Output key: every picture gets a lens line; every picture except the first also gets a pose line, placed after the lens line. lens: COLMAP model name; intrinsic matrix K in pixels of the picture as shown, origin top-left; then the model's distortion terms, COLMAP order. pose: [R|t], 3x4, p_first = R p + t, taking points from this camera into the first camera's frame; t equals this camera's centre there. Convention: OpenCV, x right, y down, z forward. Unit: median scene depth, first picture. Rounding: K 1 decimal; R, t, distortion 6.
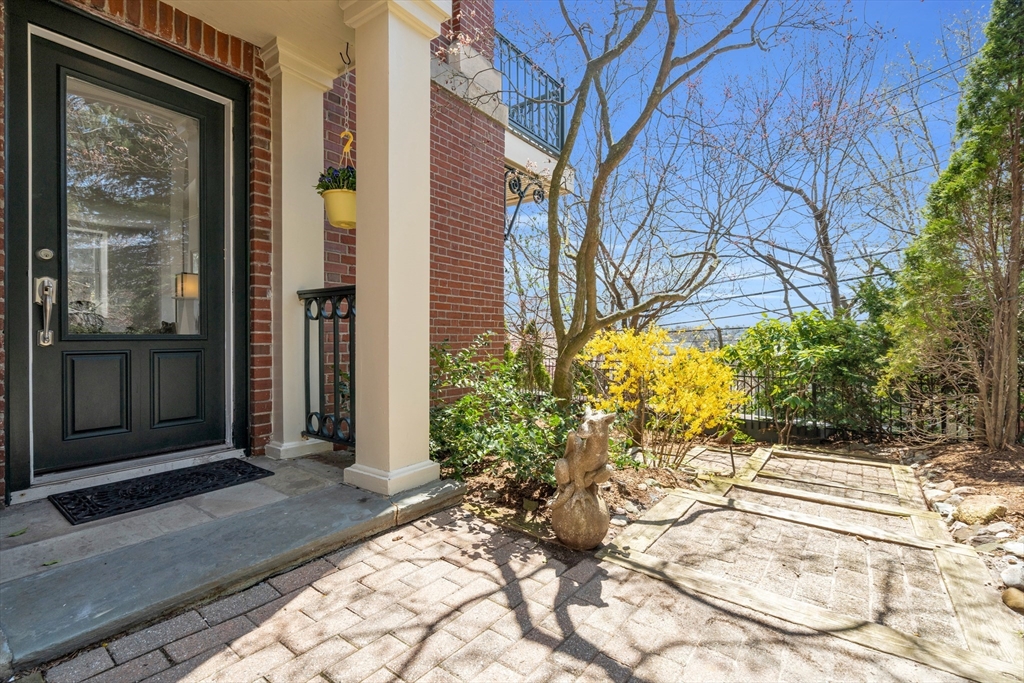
lens RADIAL K [[457.6, 0, 500.9], [0, 457.6, 332.1], [0, 0, 1]] dist [0.000401, 0.000666]
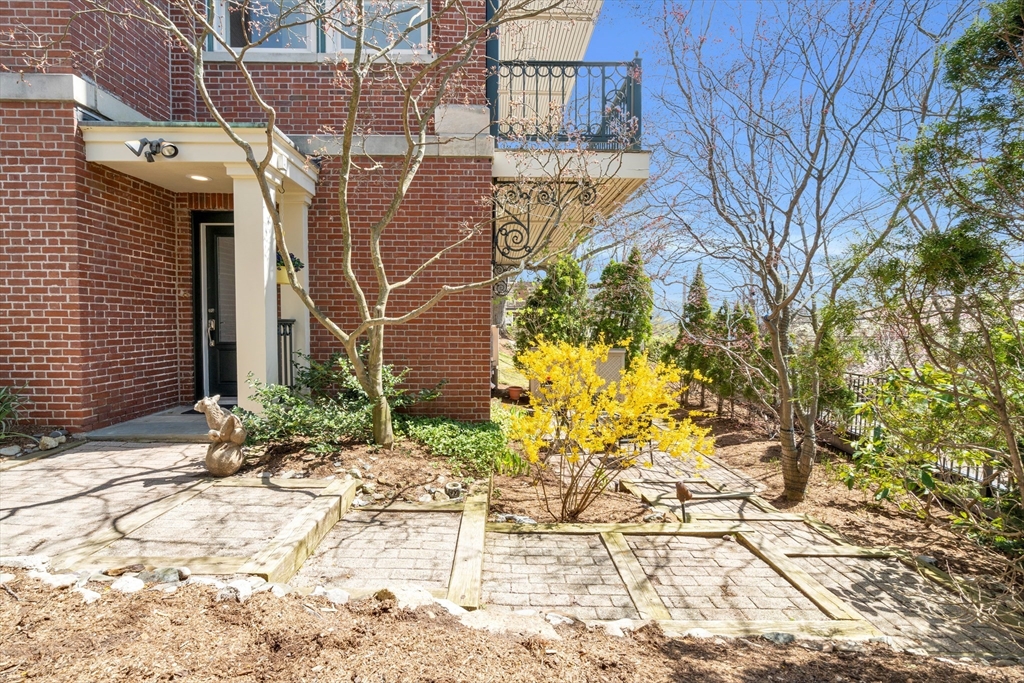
lens RADIAL K [[422.5, 0, 458.4], [0, 422.5, 340.5], [0, 0, 1]] dist [0.003066, 0.000935]
pose [[0.609830, 0.027441, -0.792057, 1.375276], [0.004646, 0.999259, 0.038197, -0.069303], [0.792519, -0.026973, 0.609251, 0.517019]]
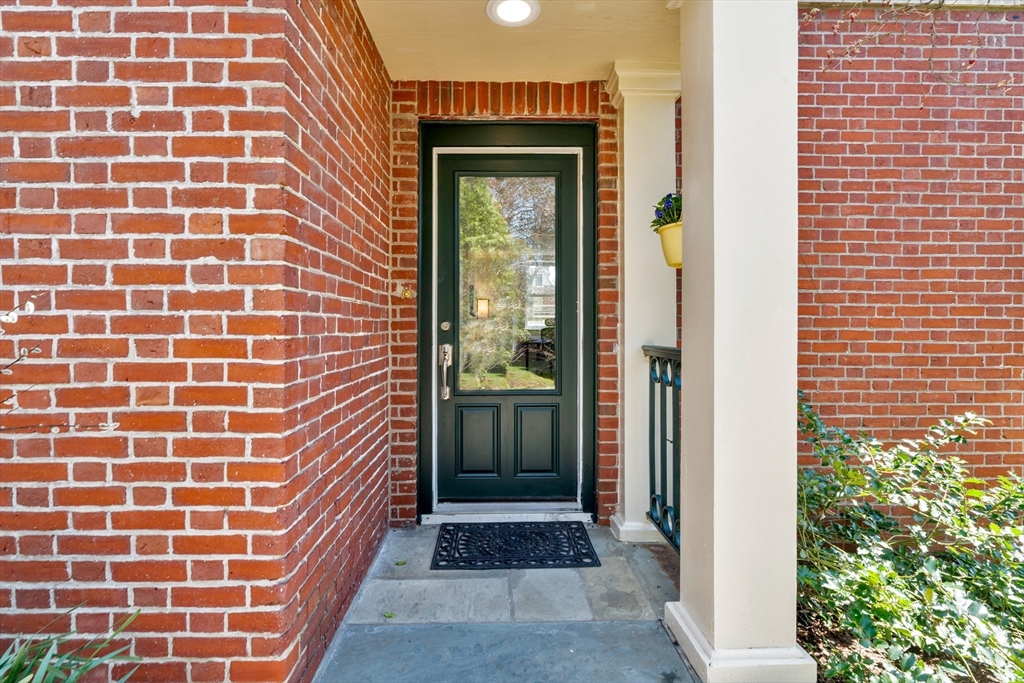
lens RADIAL K [[457.6, 0, 500.9], [0, 457.6, 332.1], [0, 0, 1]] dist [0.000401, 0.000666]
pose [[0.616473, -0.003317, -0.787369, 0.069592], [0.007535, 0.999970, 0.001686, -0.123679], [0.787340, -0.006972, 0.616479, 0.275813]]
